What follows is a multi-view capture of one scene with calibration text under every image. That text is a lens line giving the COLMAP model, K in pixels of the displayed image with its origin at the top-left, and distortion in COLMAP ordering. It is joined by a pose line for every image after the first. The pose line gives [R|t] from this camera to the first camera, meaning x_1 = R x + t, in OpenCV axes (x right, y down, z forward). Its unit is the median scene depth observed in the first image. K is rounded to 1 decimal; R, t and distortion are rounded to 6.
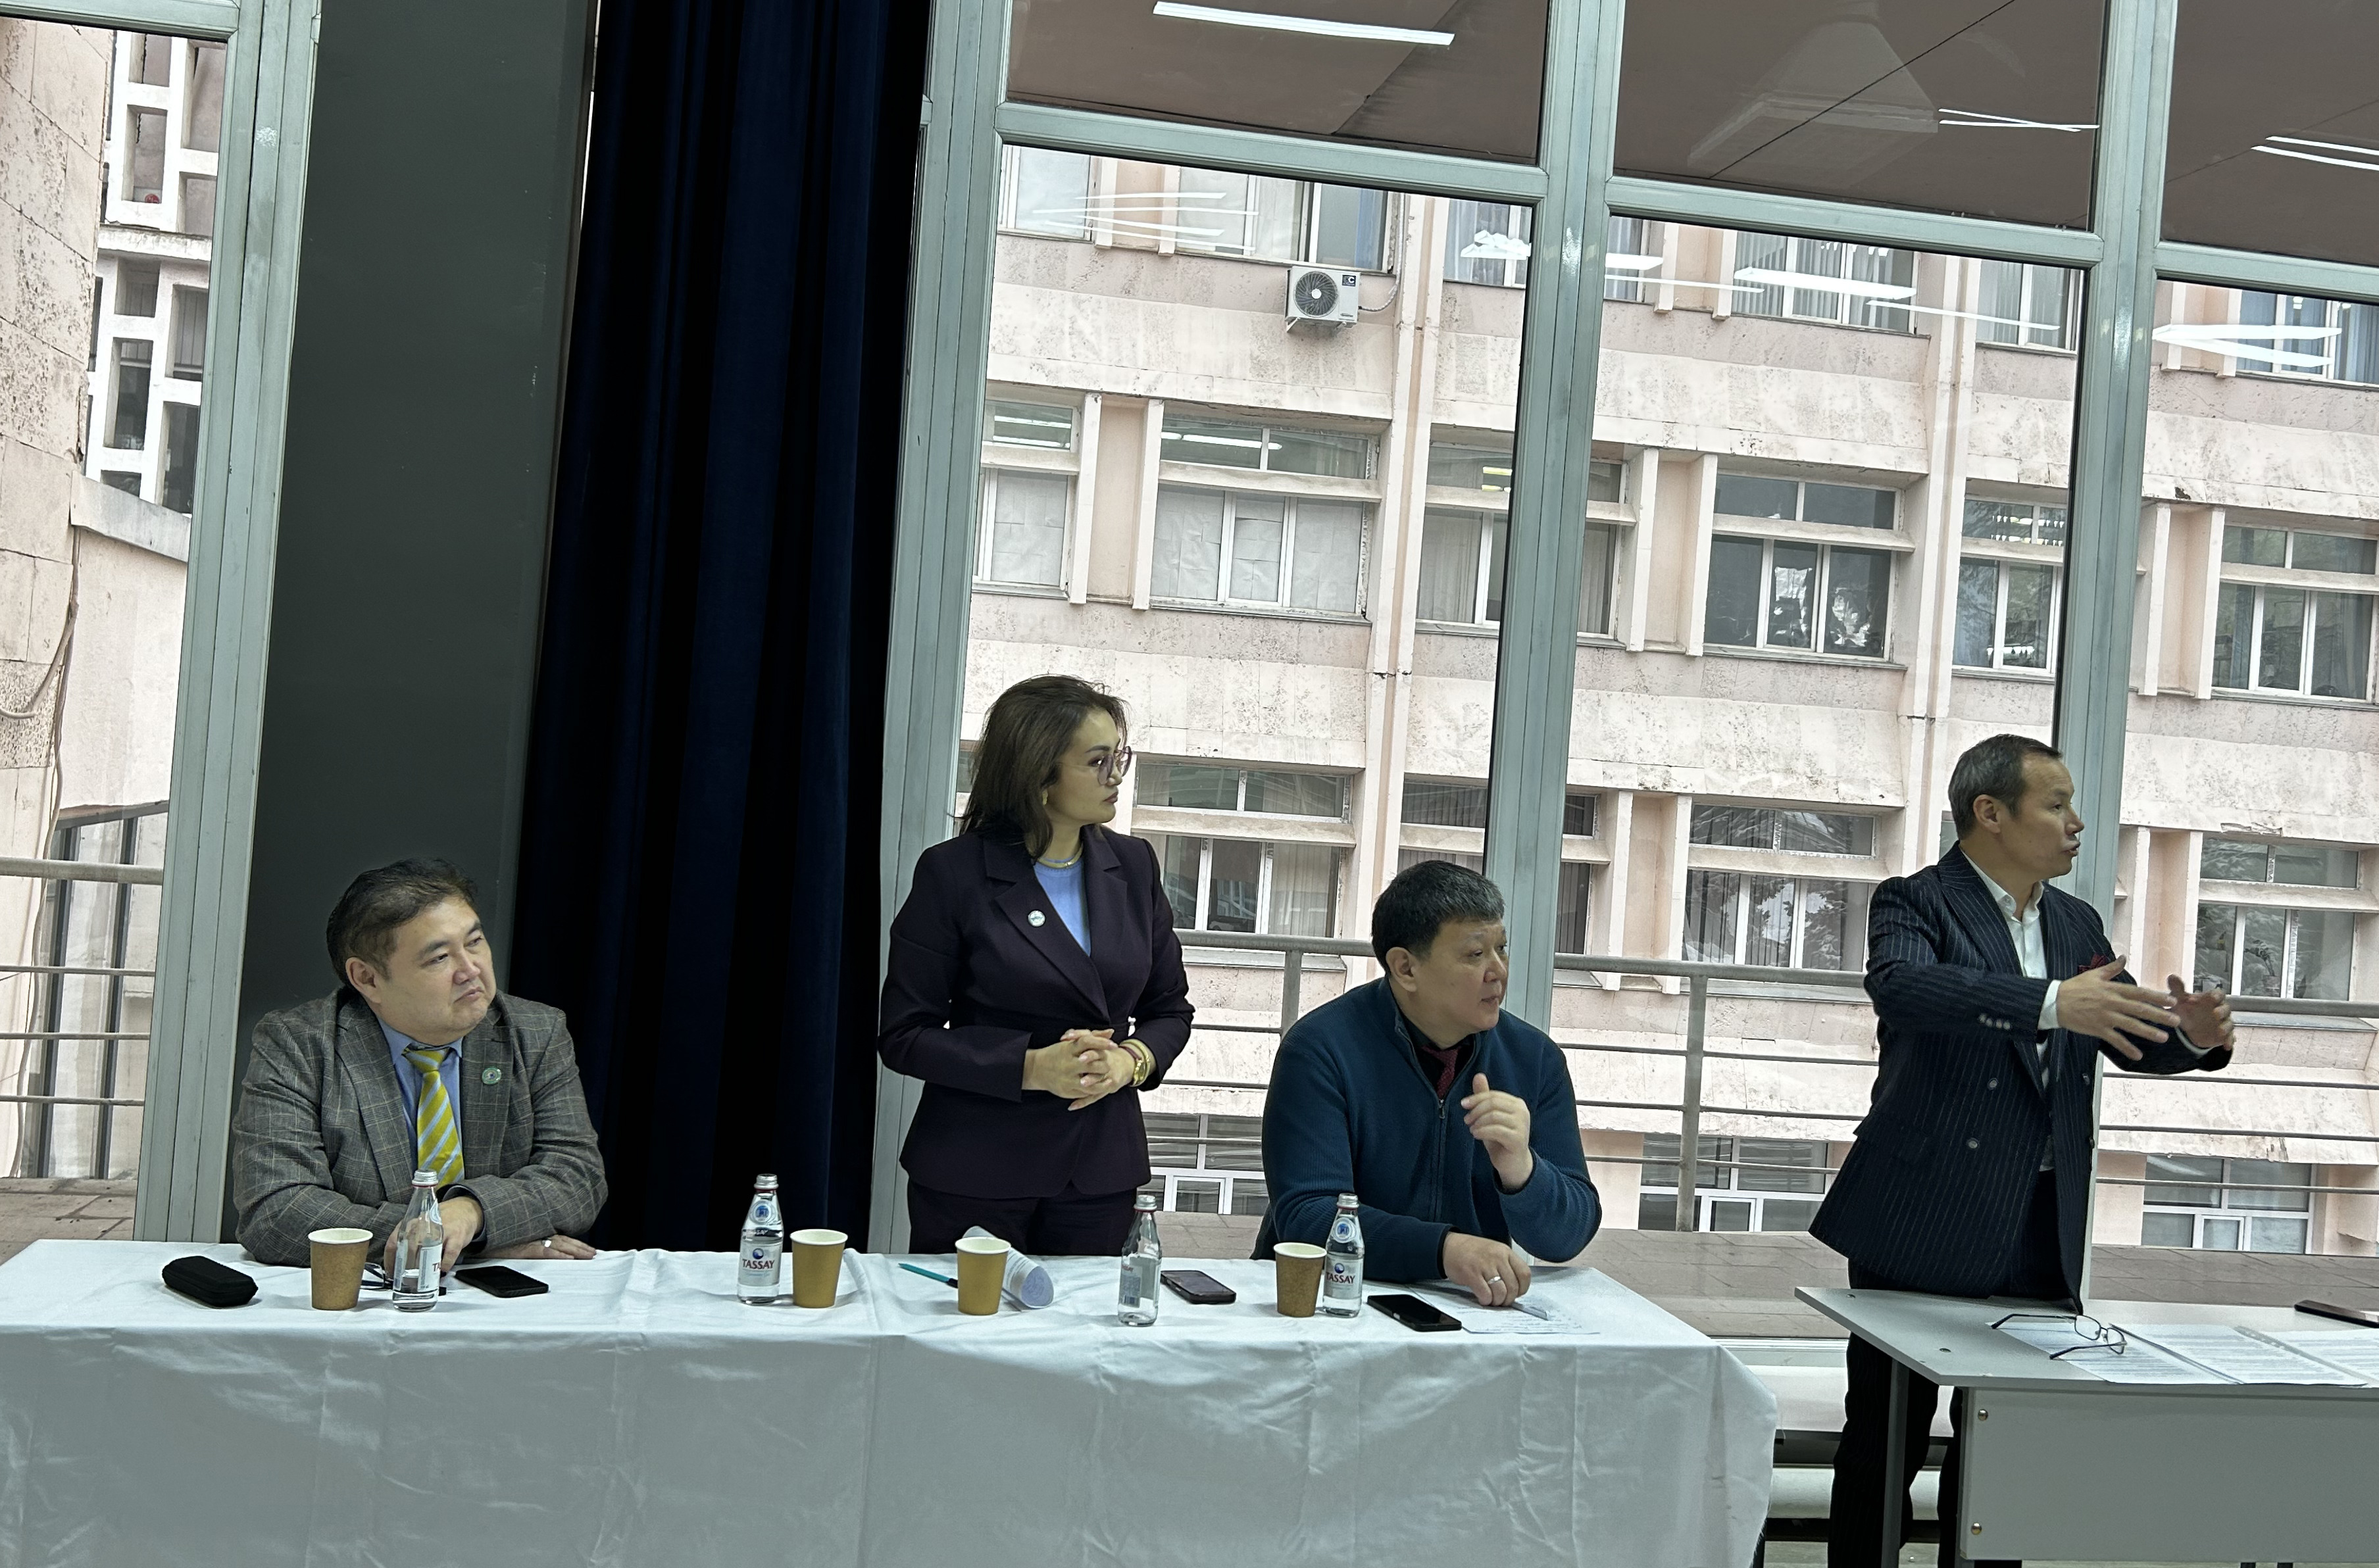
lens RADIAL K [[2161.9, 0, 1189.5], [0, 2161.9, 784.0], [0, 0, 1]] dist [0.026660, -0.014826]
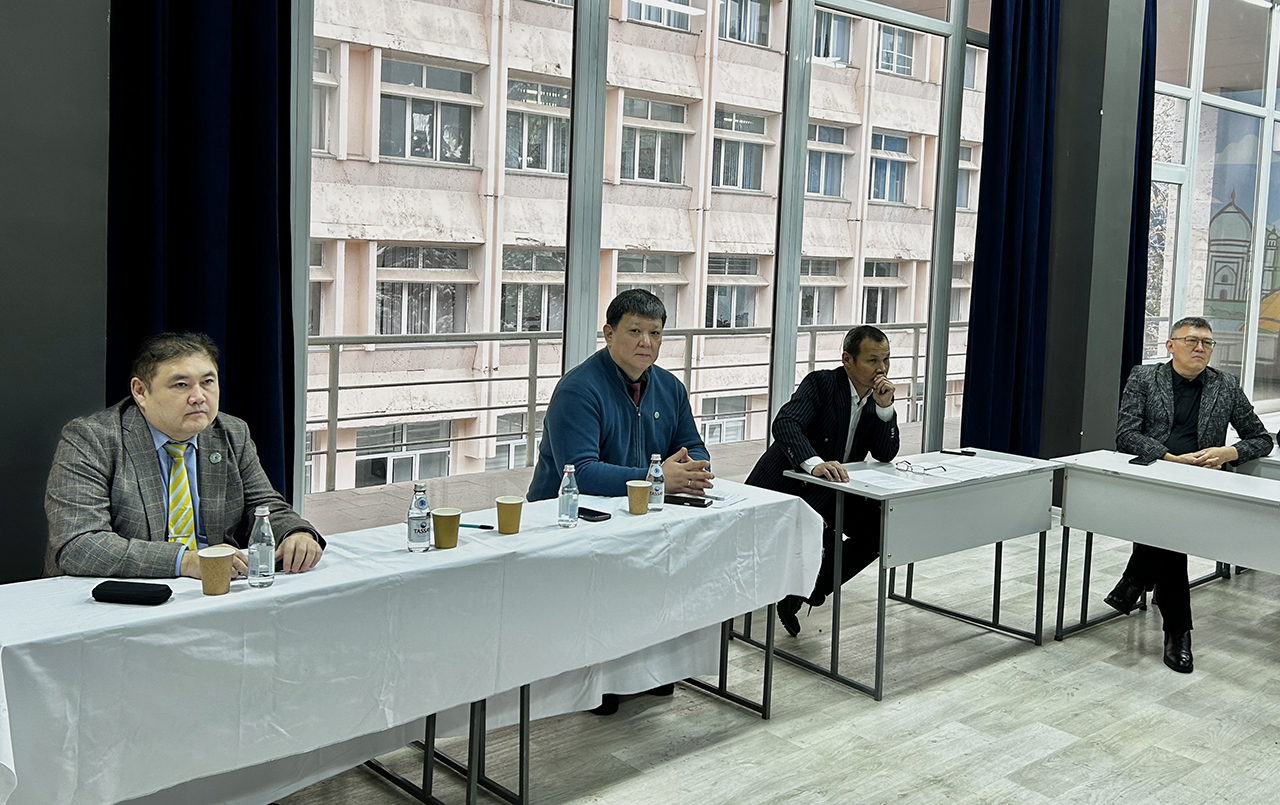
lens RADIAL K [[1229.5, 0, 640.0], [0, 1229.5, 402.5], [0, 0, 1]] dist [0.011880, -0.001568]
pose [[0.832808, -0.108605, 0.542803, -0.163426], [0.029896, 0.987959, 0.151803, -0.011161], [-0.552754, -0.110195, 0.826027, 0.010658]]
